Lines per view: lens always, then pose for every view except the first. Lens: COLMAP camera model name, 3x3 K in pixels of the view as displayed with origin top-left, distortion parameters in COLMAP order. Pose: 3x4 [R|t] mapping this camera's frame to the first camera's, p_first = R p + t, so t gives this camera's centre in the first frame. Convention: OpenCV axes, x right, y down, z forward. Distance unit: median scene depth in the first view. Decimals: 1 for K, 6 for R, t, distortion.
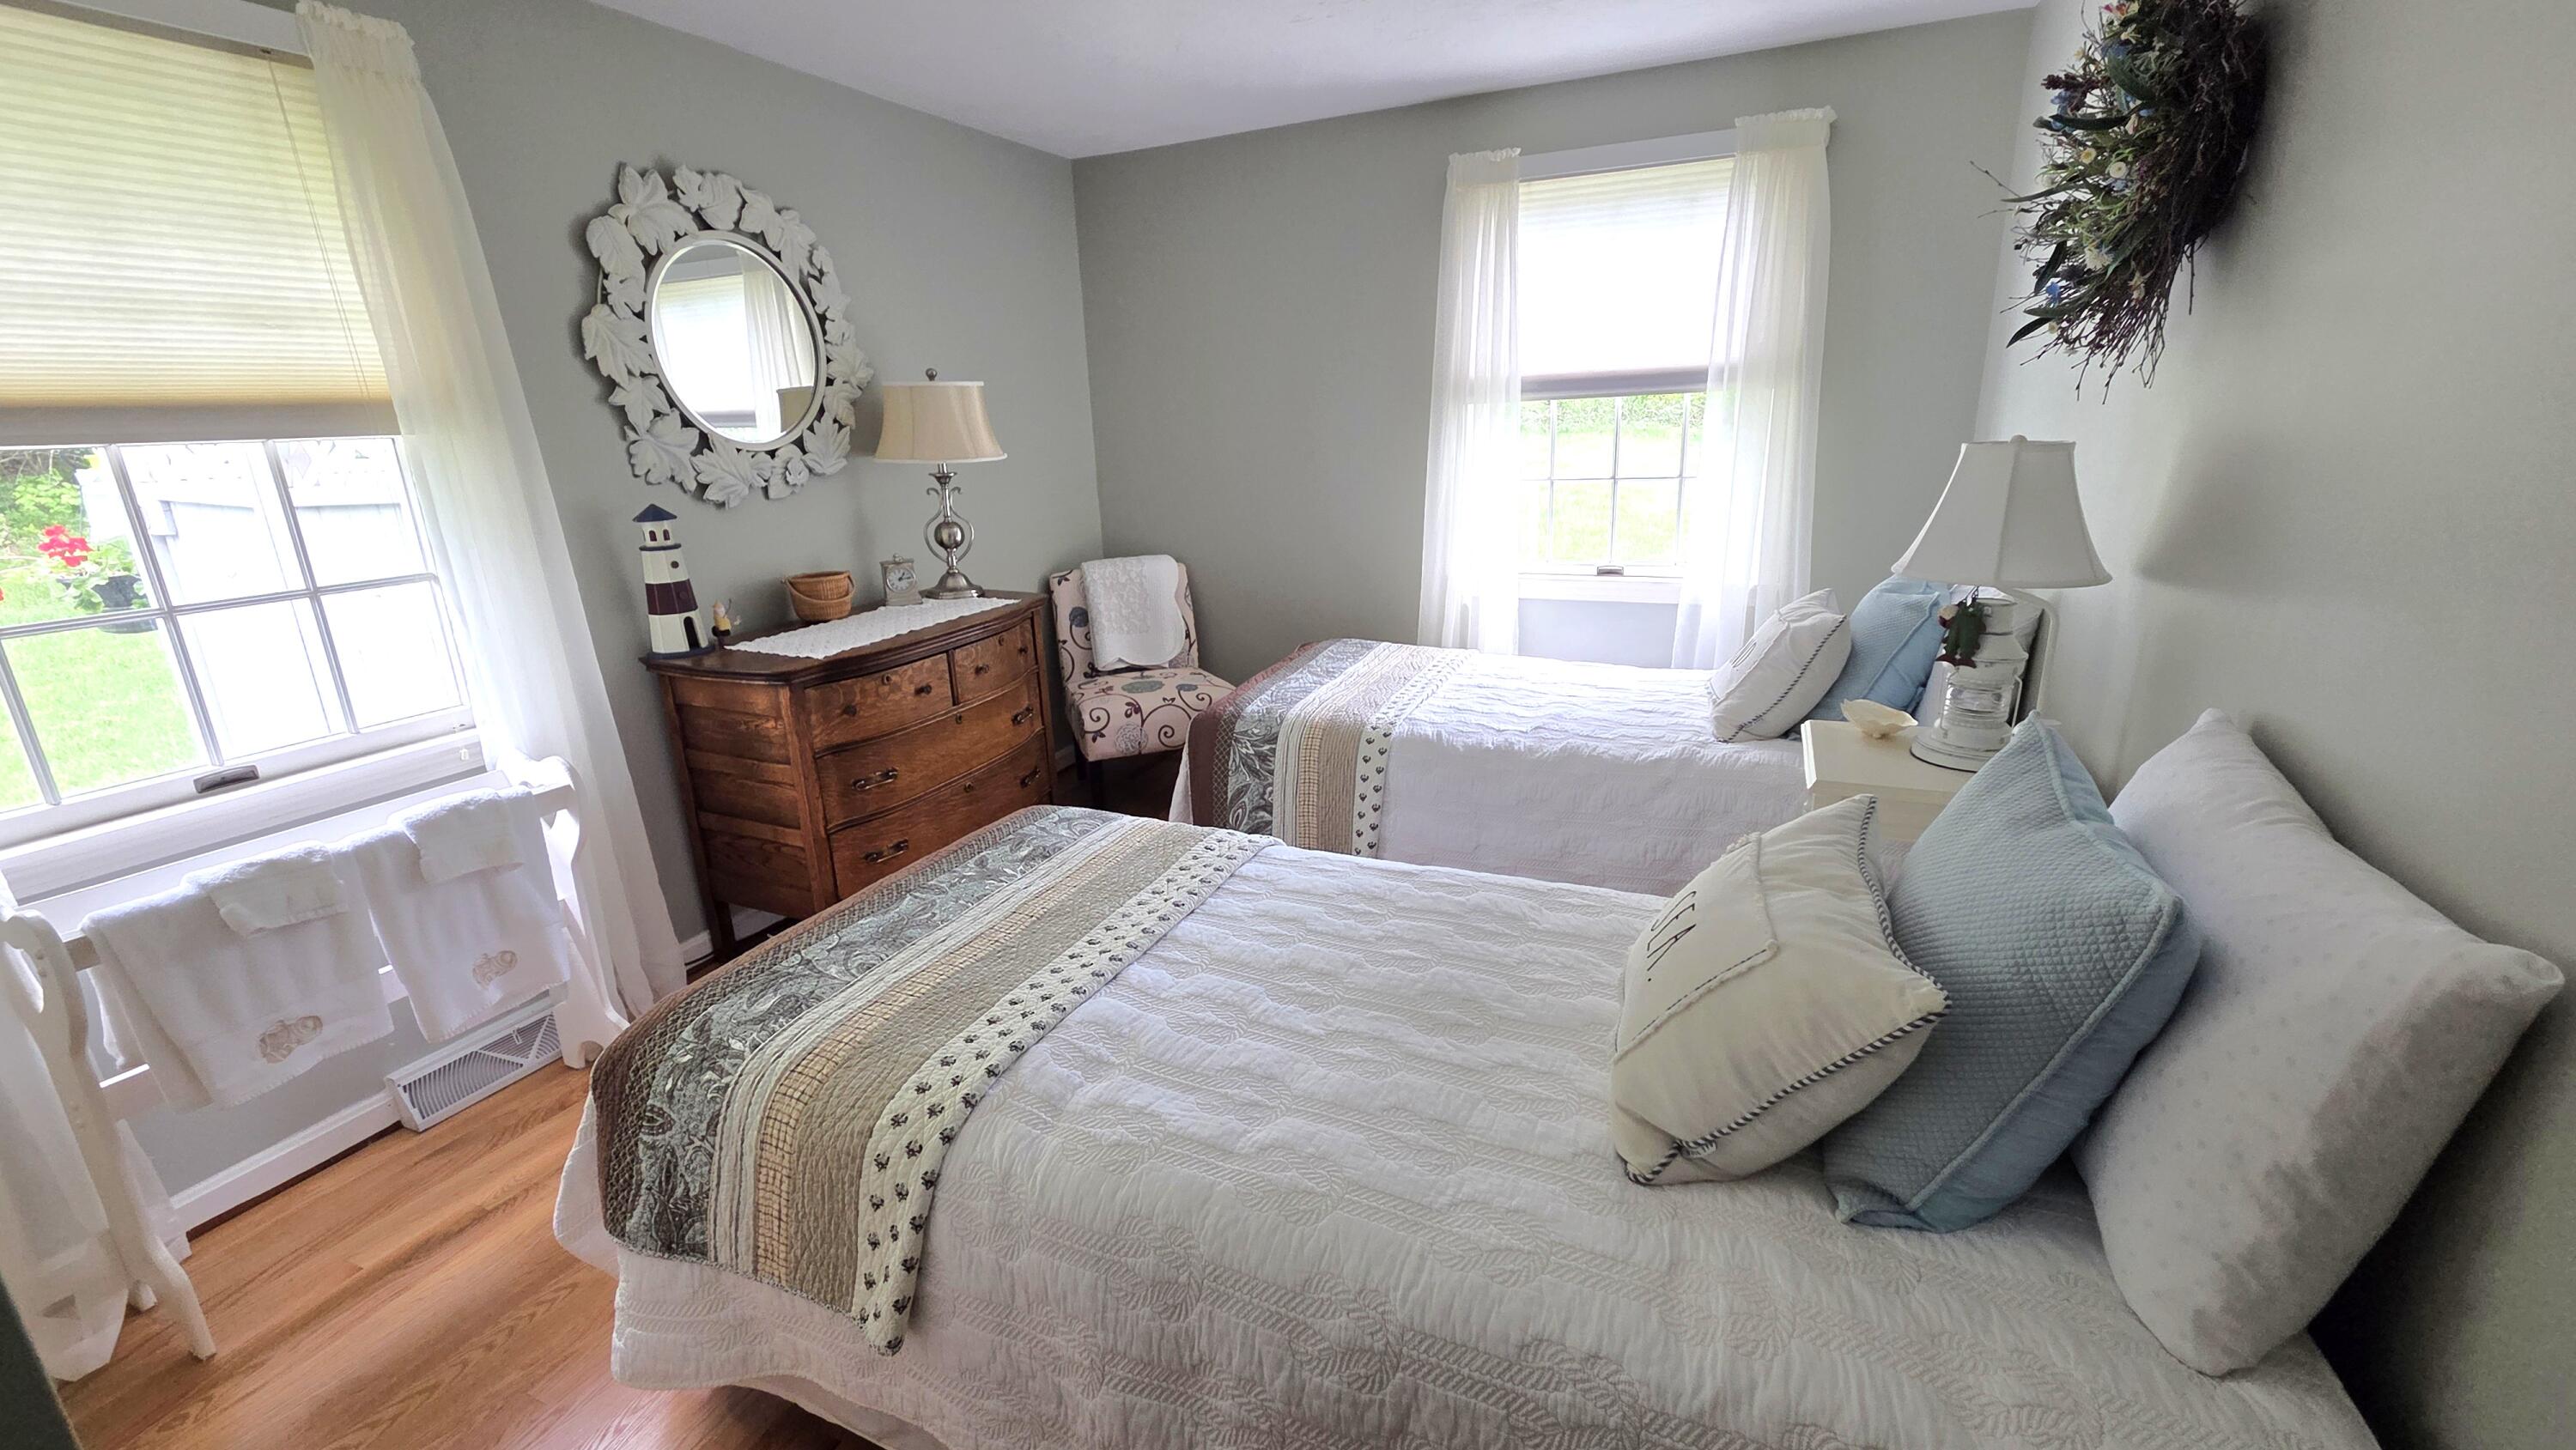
lens RADIAL K [[1058.4, 0, 1282.8], [0, 1058.4, 736.9], [0, 0, 1]] dist [0.005818, -0.001508]
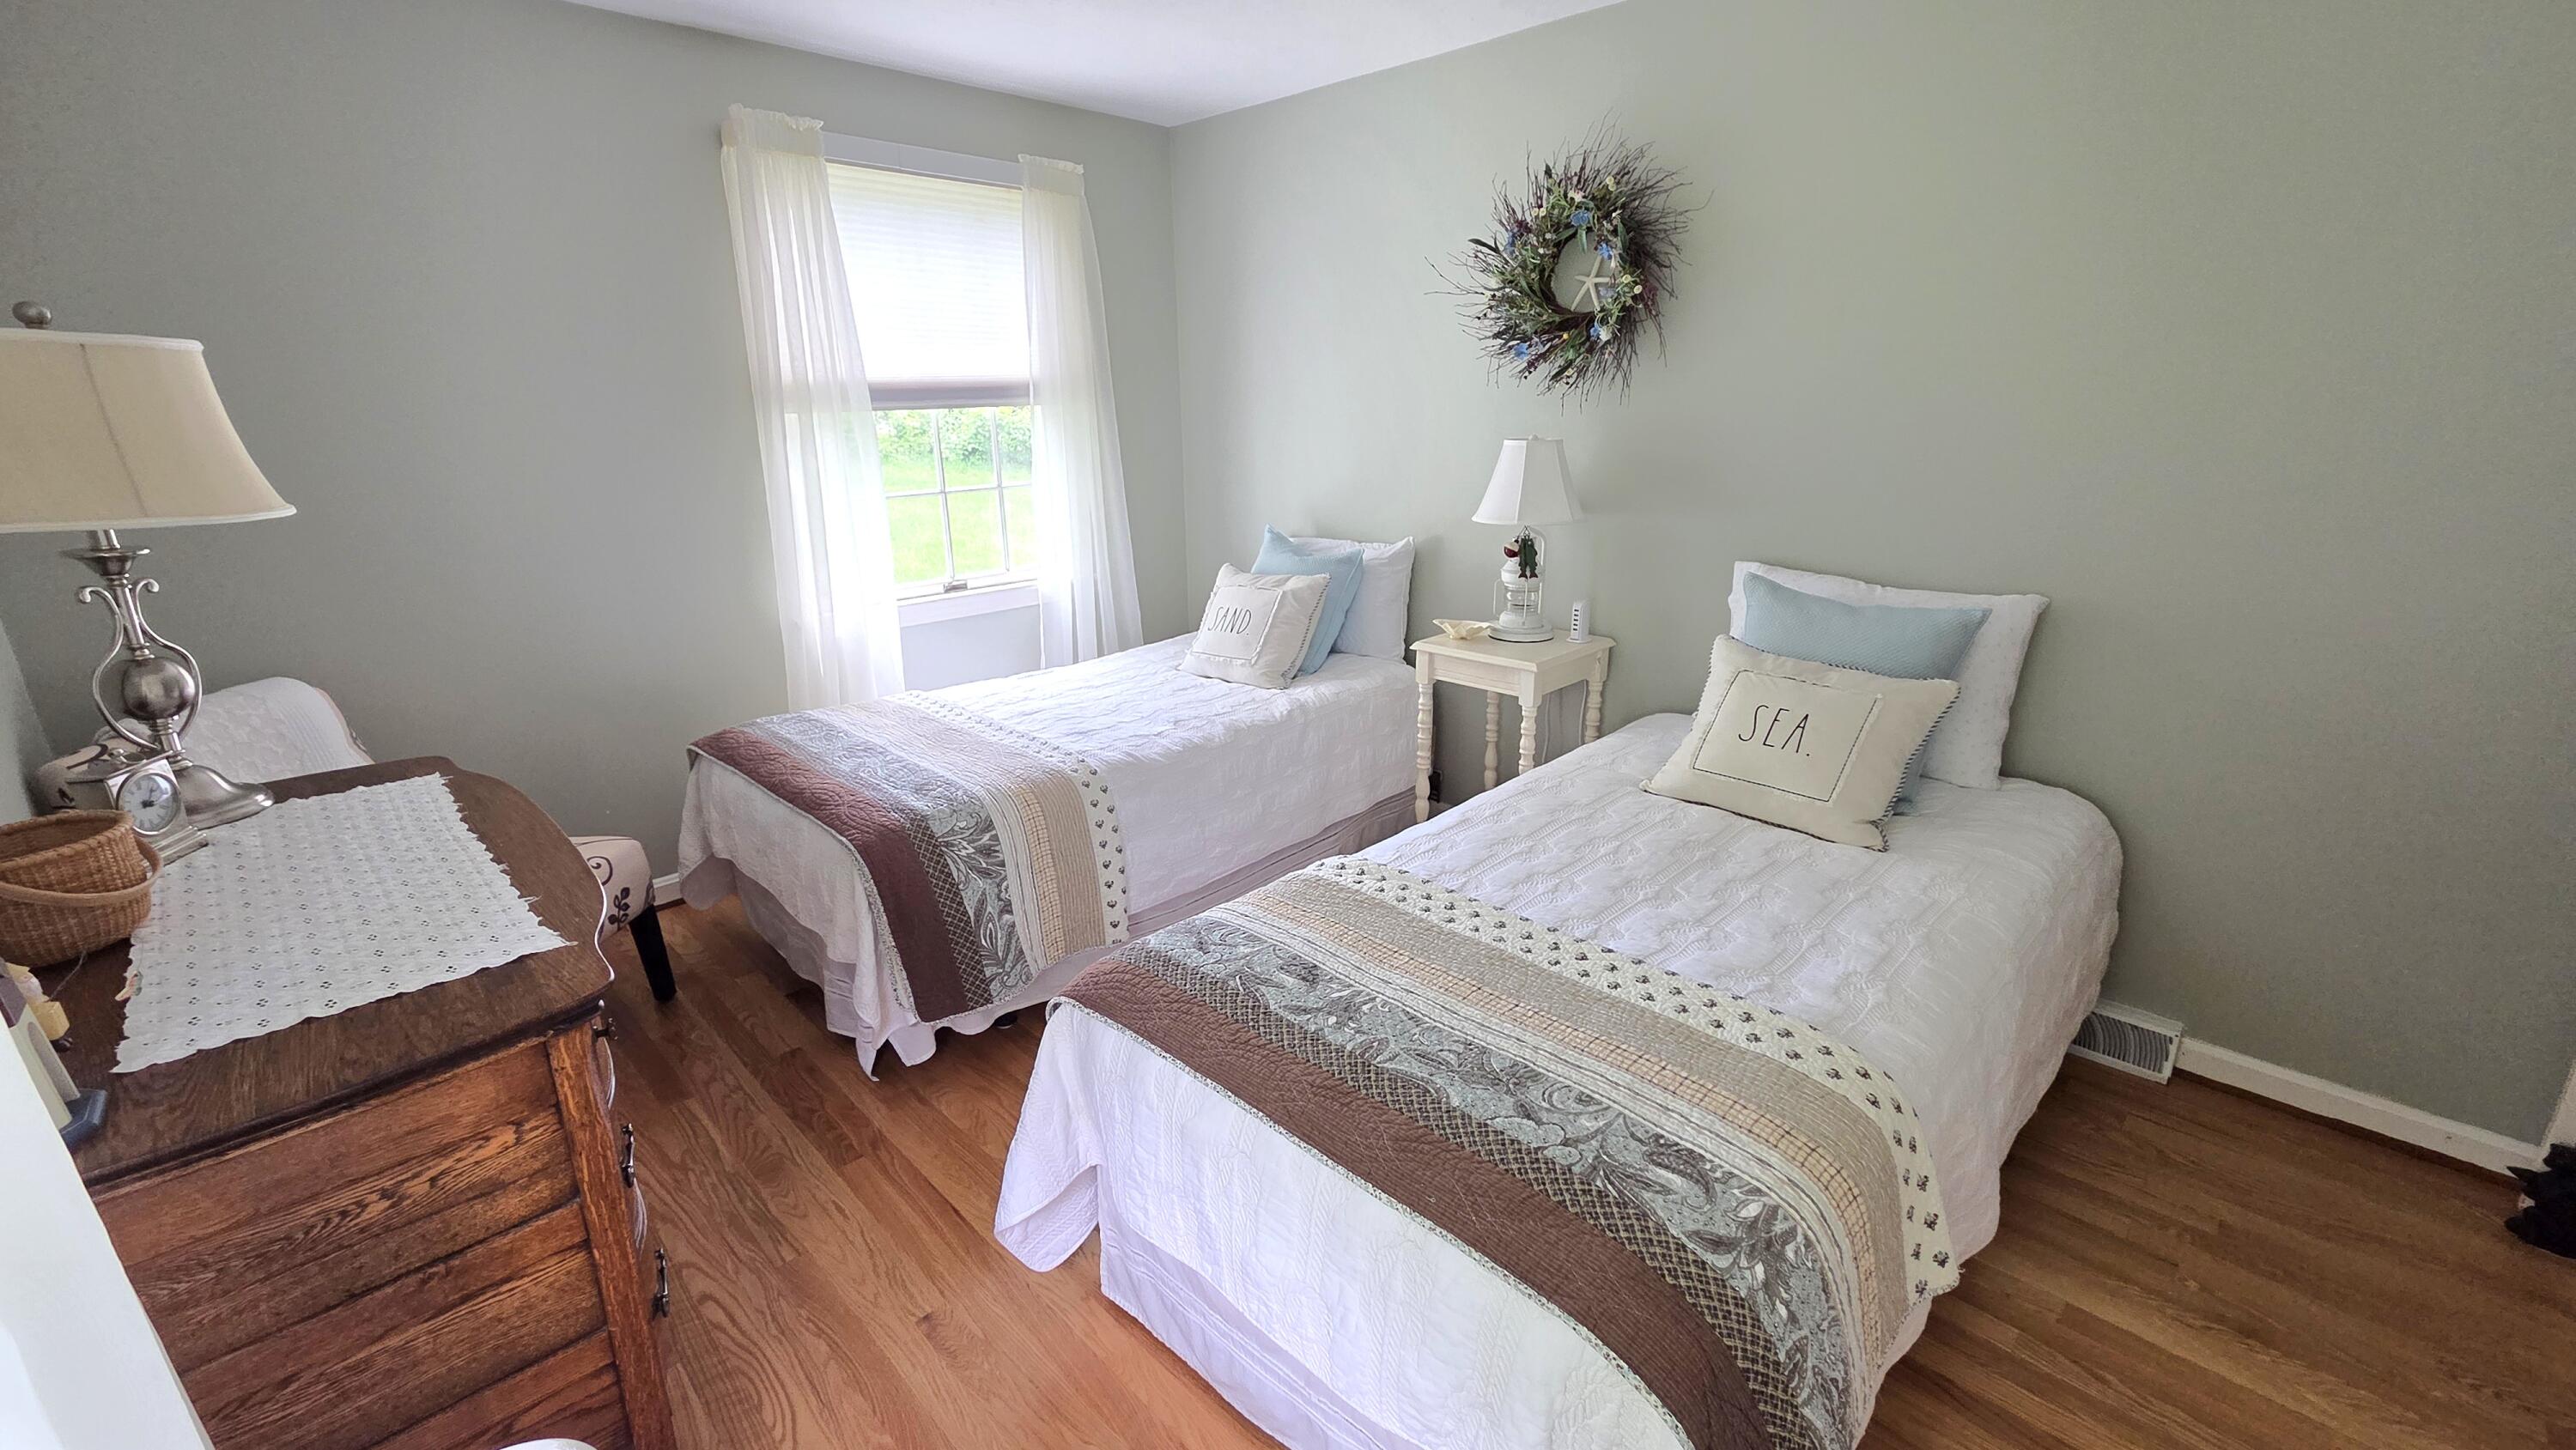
lens RADIAL K [[1058.4, 0, 1281.9], [0, 1058.4, 720.1], [0, 0, 1]] dist [0.005818, -0.001508]
pose [[0.355011, -0.244203, 0.902403, -0.628984], [0.277718, 0.949252, 0.147626, -0.128678], [-0.892659, 0.198205, 0.404815, 0.466868]]
